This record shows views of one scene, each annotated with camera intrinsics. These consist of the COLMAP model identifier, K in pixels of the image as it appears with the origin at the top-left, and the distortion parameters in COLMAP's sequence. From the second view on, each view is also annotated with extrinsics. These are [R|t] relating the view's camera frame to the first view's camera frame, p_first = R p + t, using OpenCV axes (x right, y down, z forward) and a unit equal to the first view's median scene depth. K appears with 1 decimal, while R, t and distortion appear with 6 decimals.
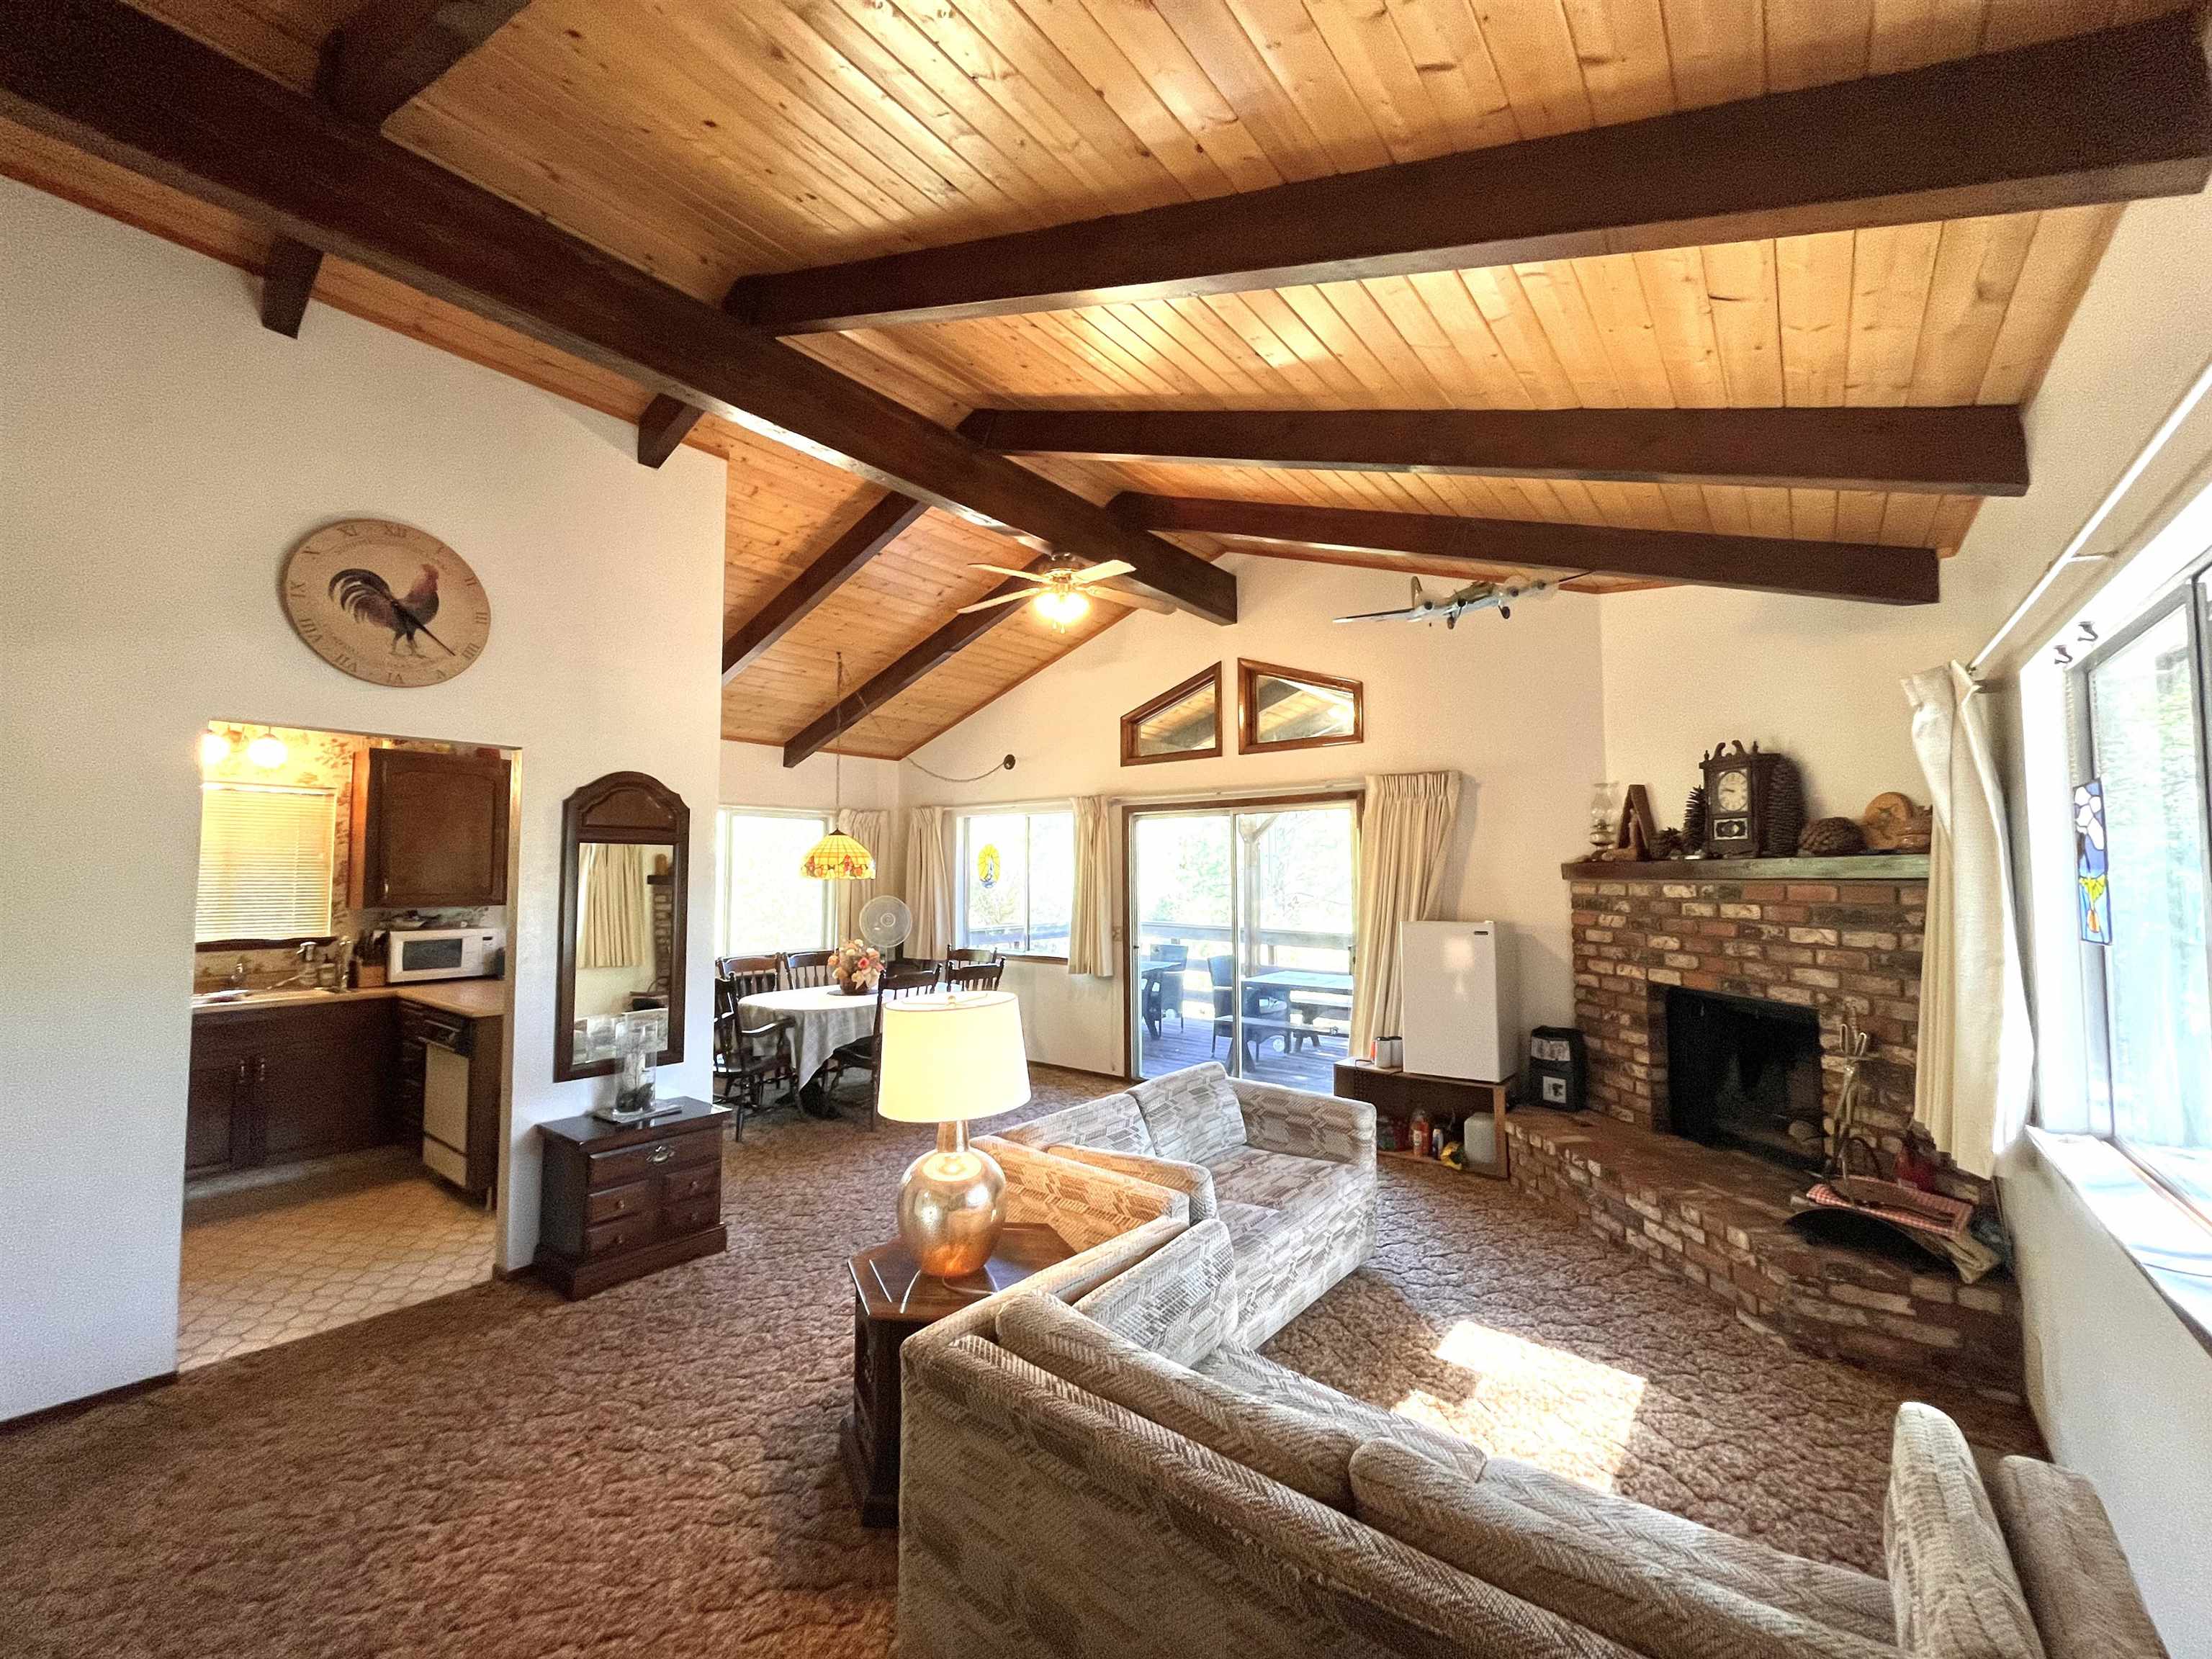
lens RADIAL K [[889.0, 0, 1107.1], [0, 889.0, 827.6], [0, 0, 1]] dist [-0.001878, -0.000442]
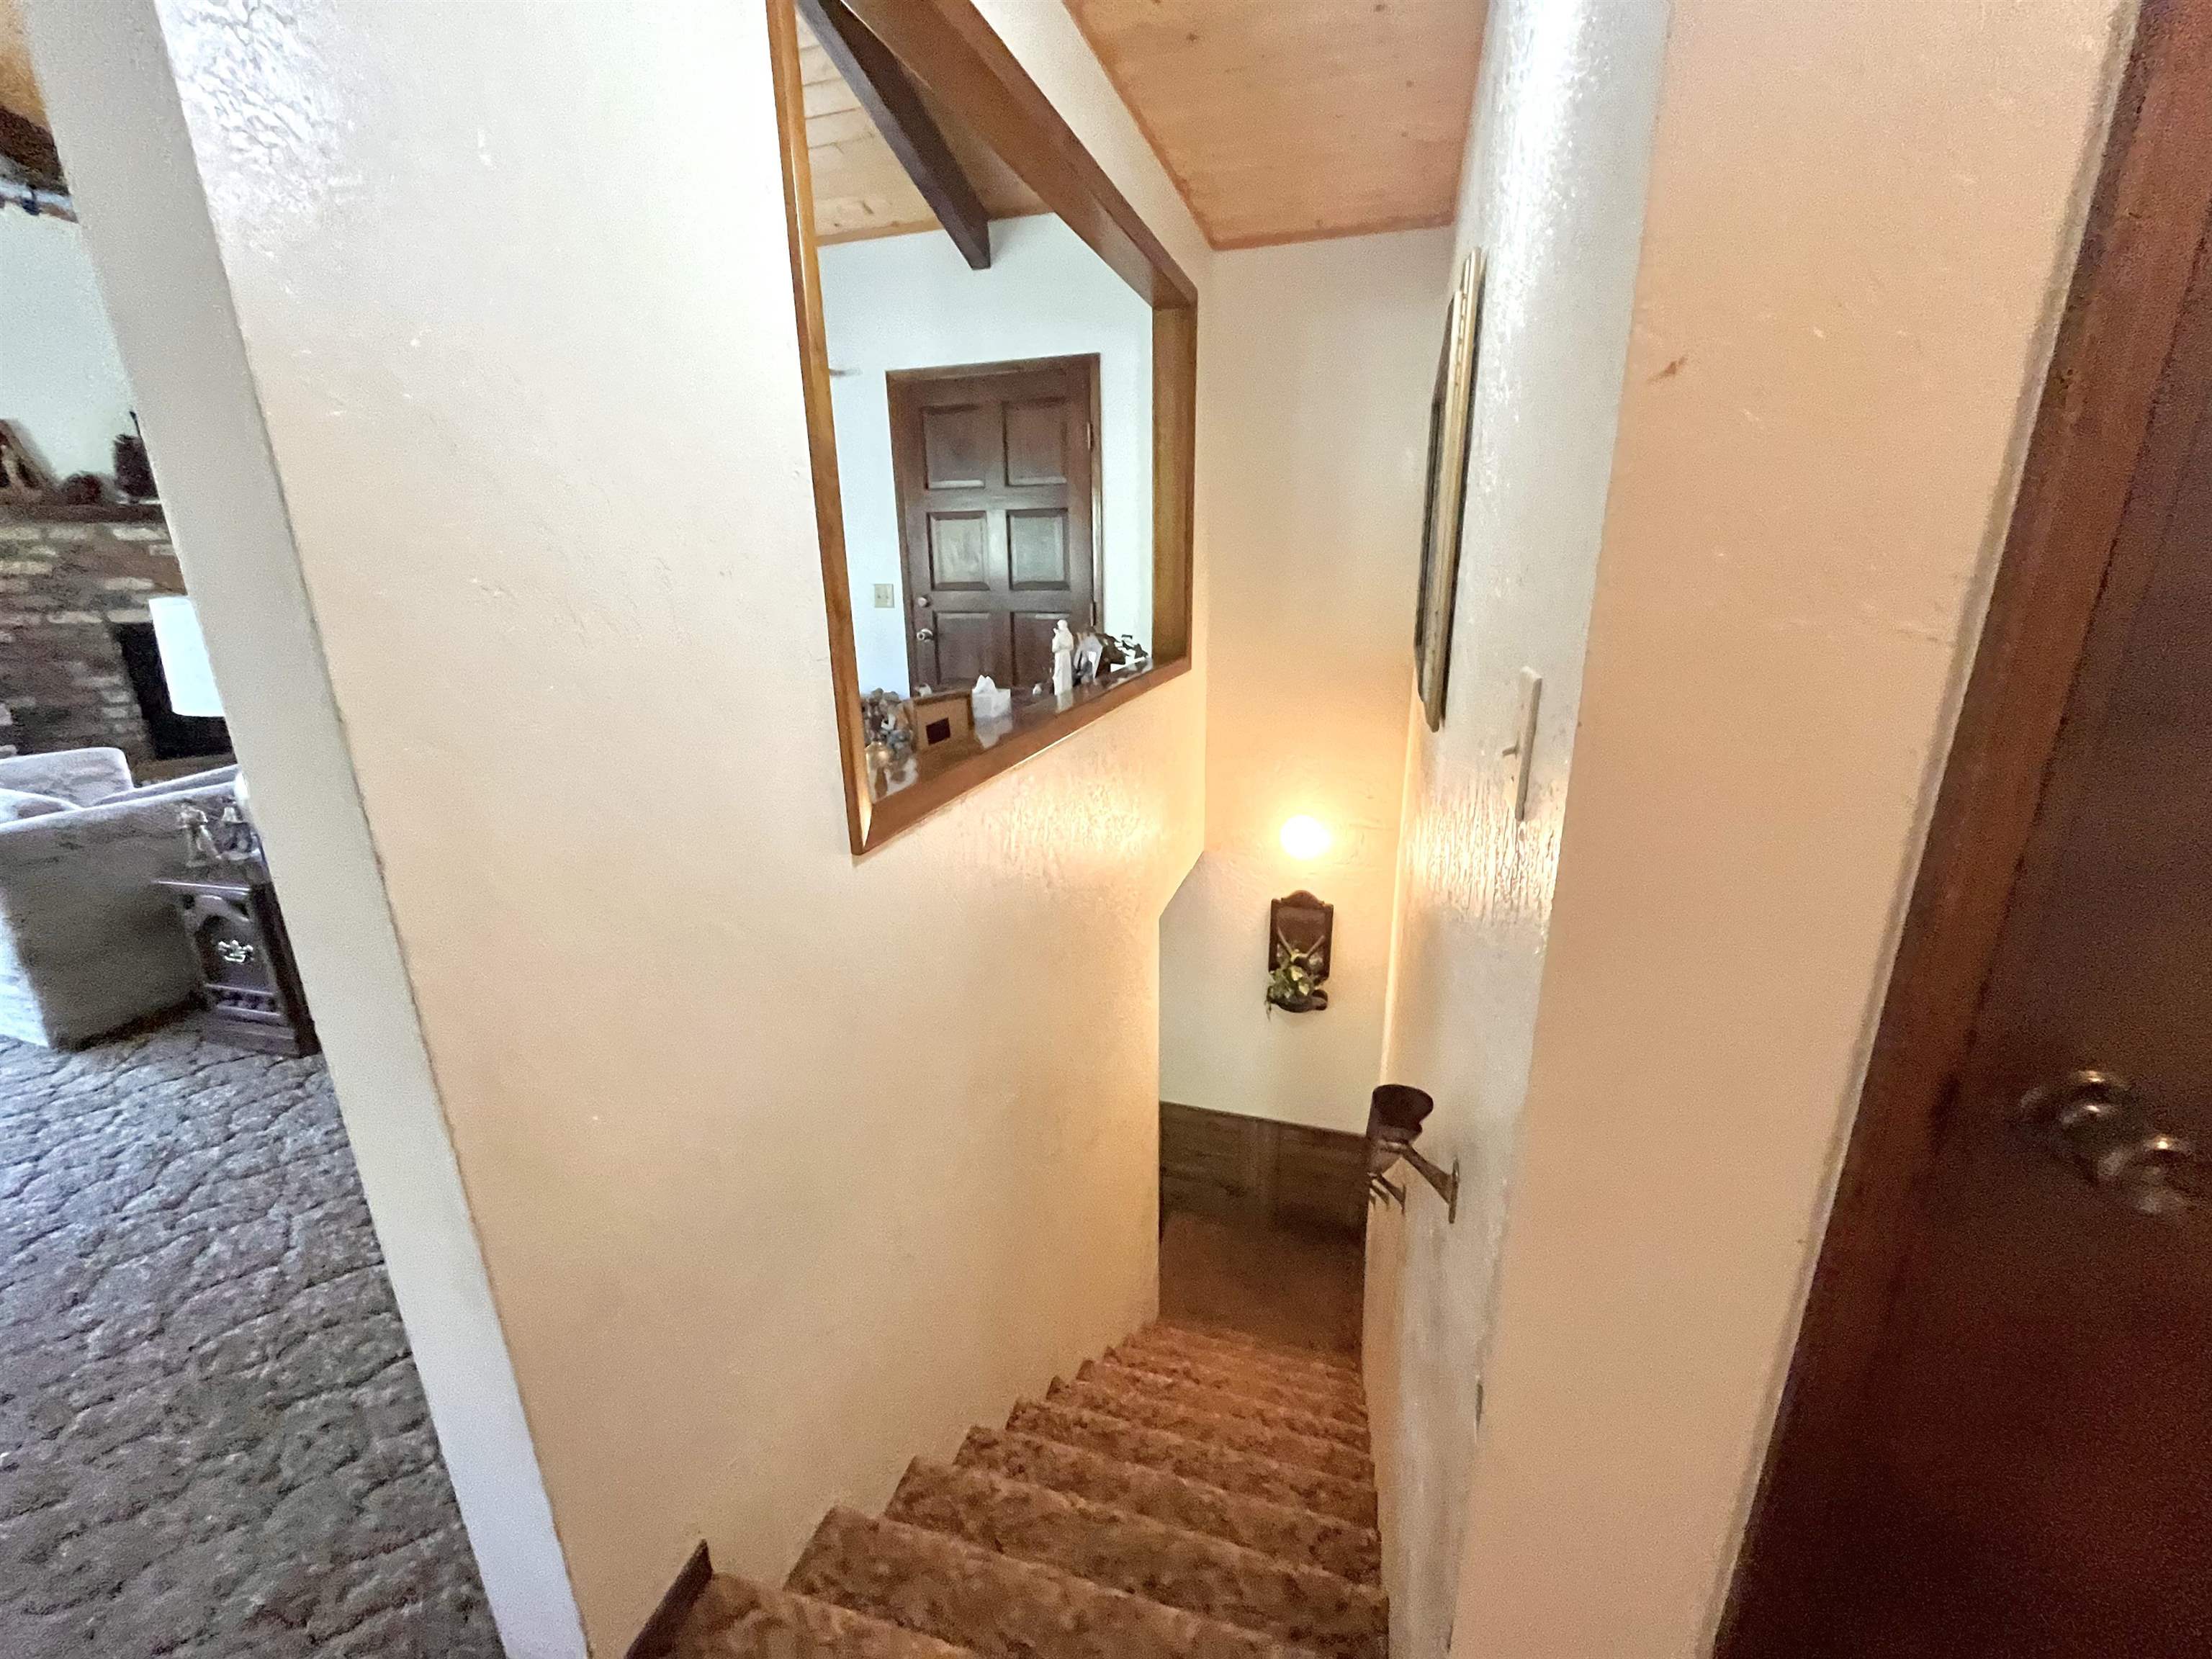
lens RADIAL K [[889.0, 0, 1106.9], [0, 889.0, 826.2], [0, 0, 1]] dist [-0.001878, -0.000442]
pose [[-0.369128, -0.255198, 0.893654, -0.794289], [-0.032405, 0.964511, 0.262048, 0.085604], [-0.928813, 0.067770, -0.364298, 0.279862]]
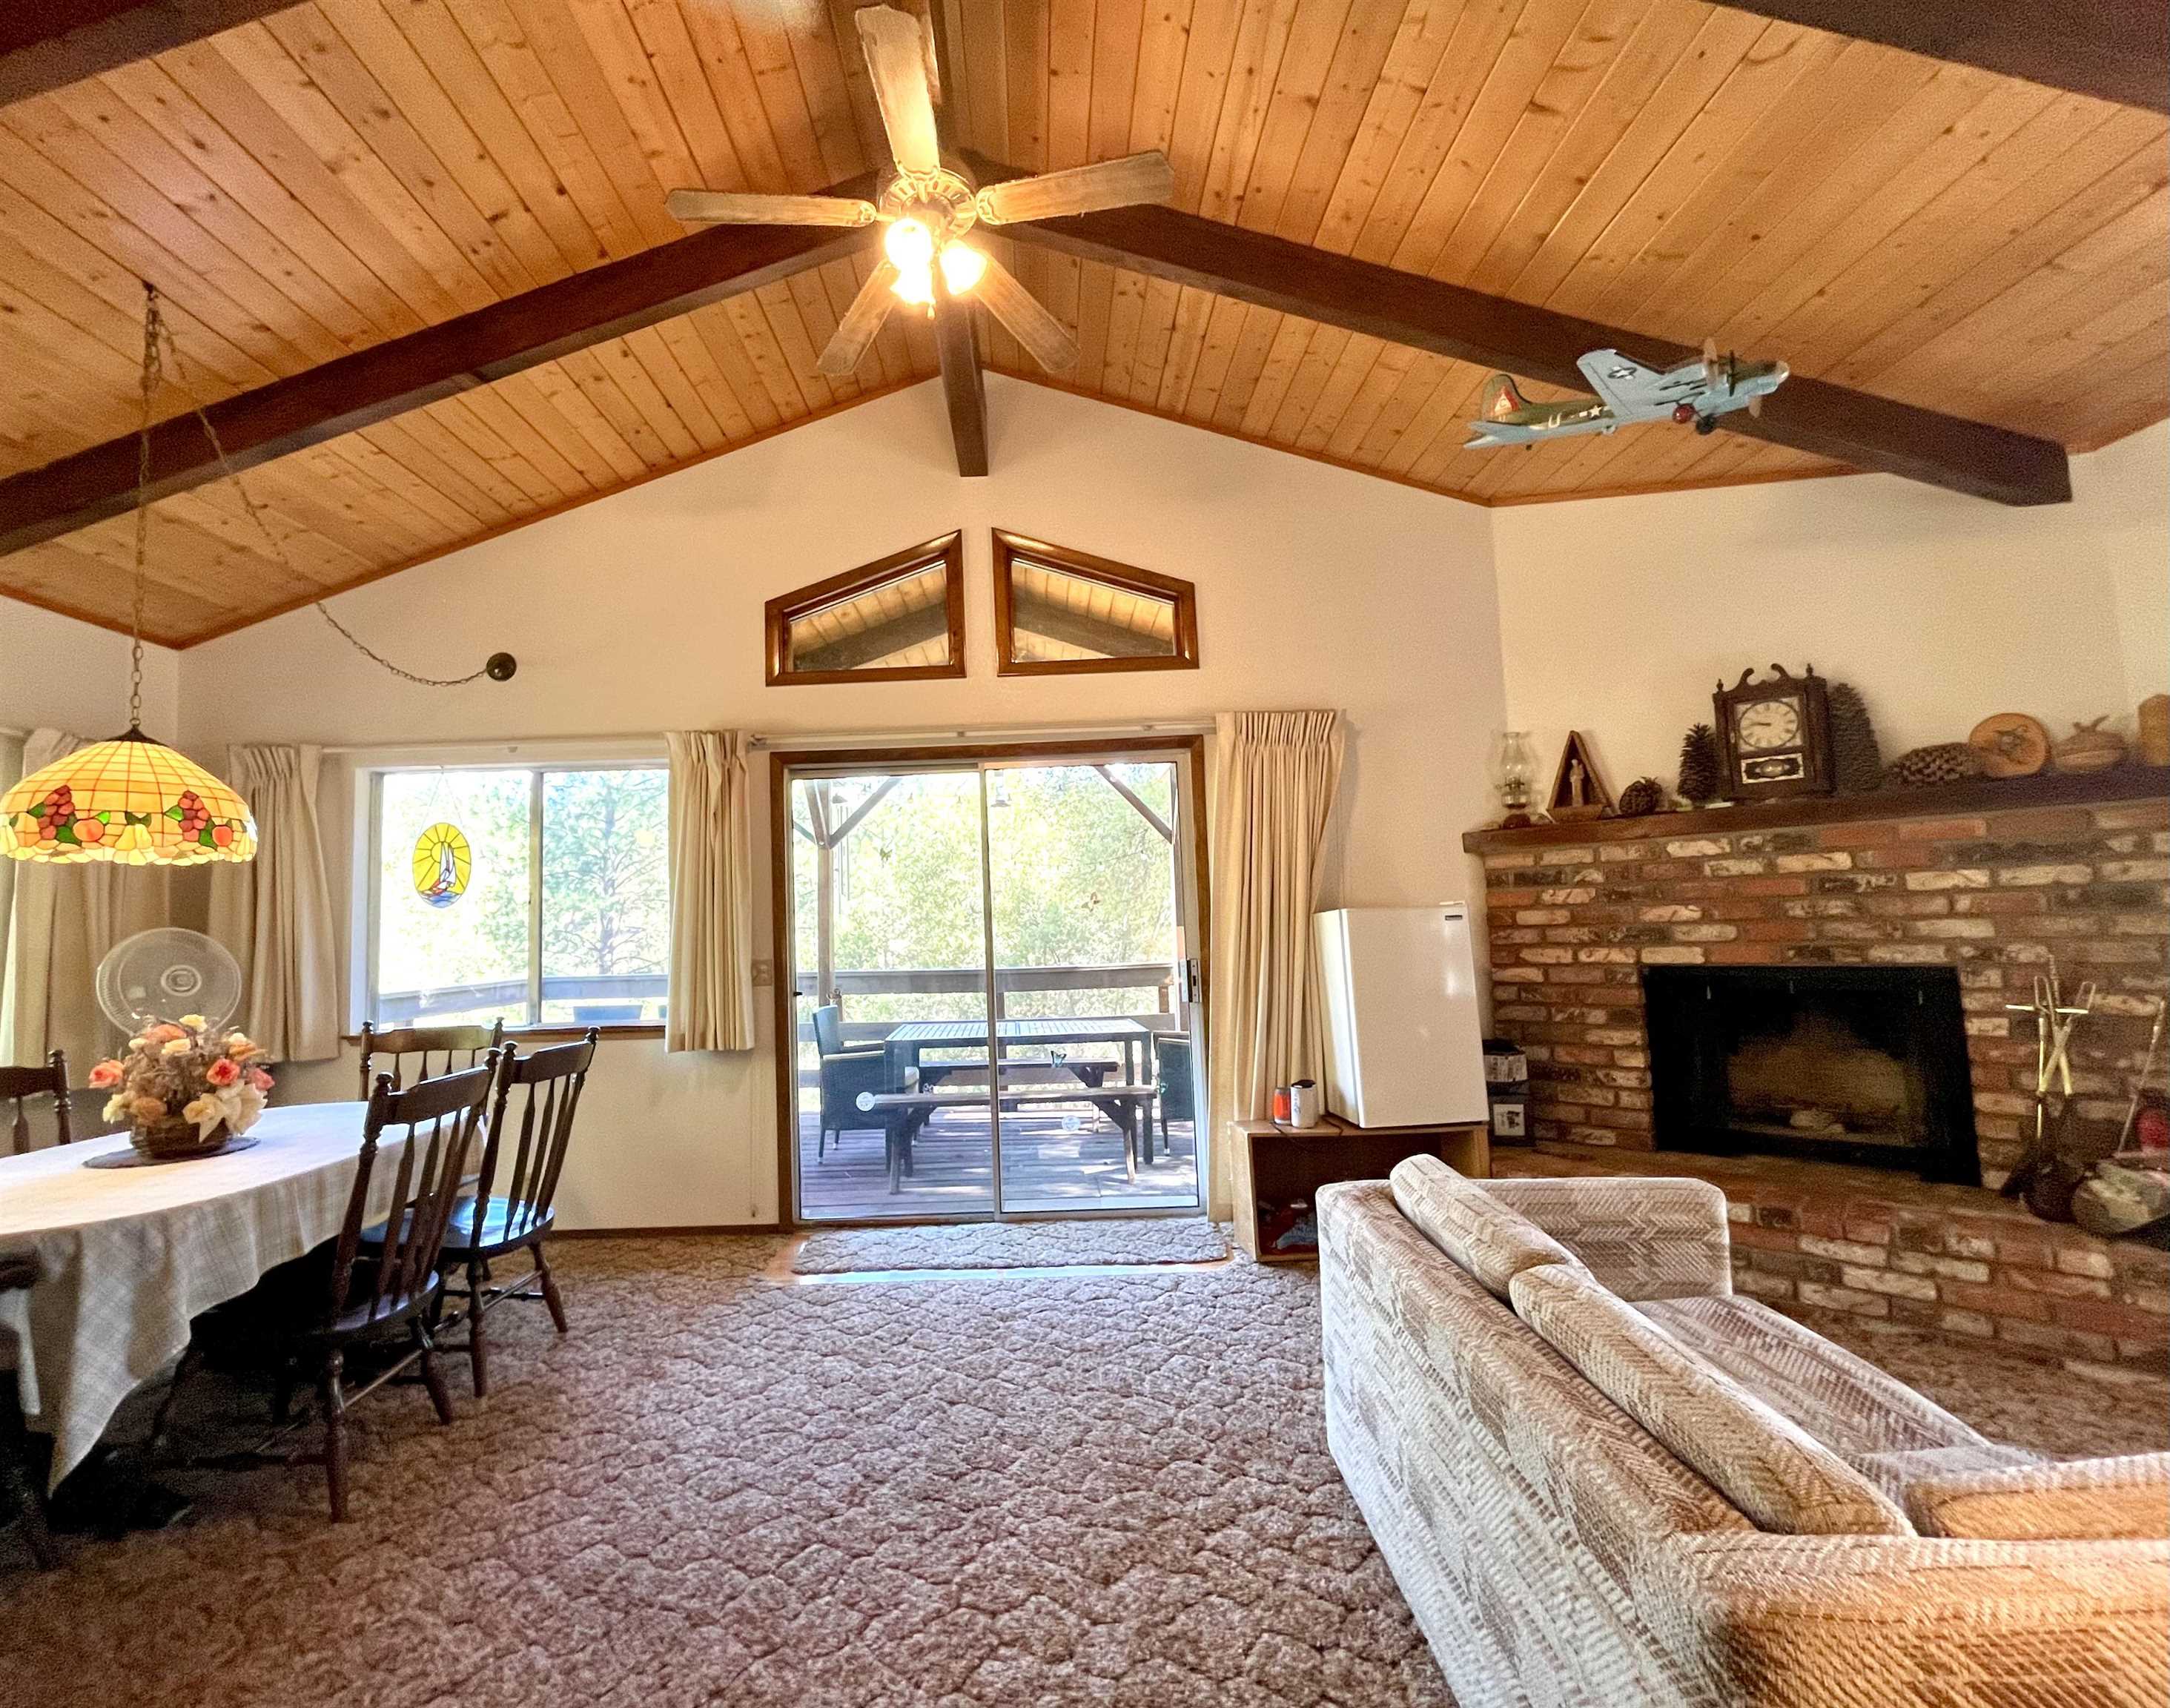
lens RADIAL K [[944.6, 0, 1026.8], [0, 944.6, 857.2], [0, 0, 1]] dist [-0.002366, -0.000251]
pose [[0.793180, 0.021215, 0.608617, -0.341224], [0.000034, 0.999391, -0.034881, 0.099947], [-0.608987, 0.027688, 0.792697, 0.622176]]
